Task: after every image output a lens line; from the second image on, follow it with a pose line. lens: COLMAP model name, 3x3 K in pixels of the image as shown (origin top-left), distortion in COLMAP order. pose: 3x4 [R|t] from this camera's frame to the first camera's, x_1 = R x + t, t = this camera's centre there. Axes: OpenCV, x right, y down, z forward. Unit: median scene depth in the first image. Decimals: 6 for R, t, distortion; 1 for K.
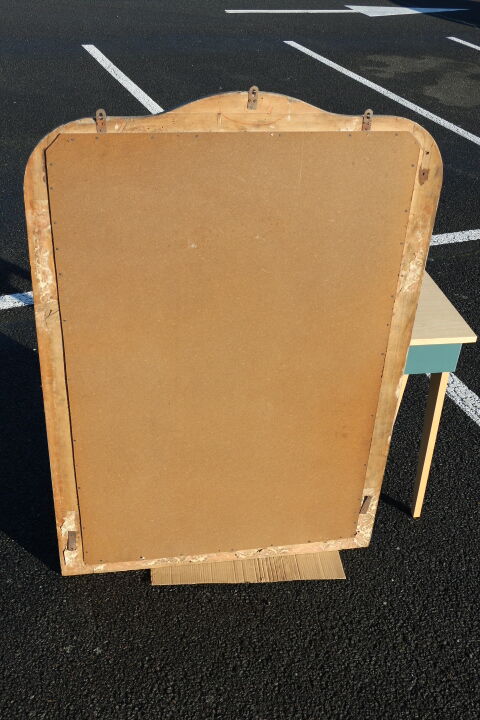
lens RADIAL K [[773.9, 0, 240.4], [0, 773.9, 360.9], [0, 0, 1]] dist [-0.003180, 0.000000]
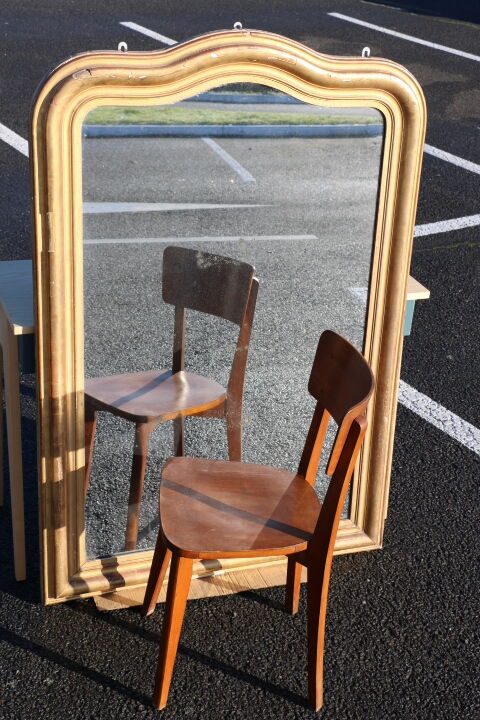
lens RADIAL K [[1187.4, 0, 238.7], [0, 1187.4, 359.2], [0, 0, 1]] dist [0.097966, 0.000000]
pose [[0.981826, -0.075835, 0.173971, -0.177148], [0.098096, 0.987528, -0.123150, 0.203814], [-0.162462, 0.137978, 0.977020, -0.357986]]
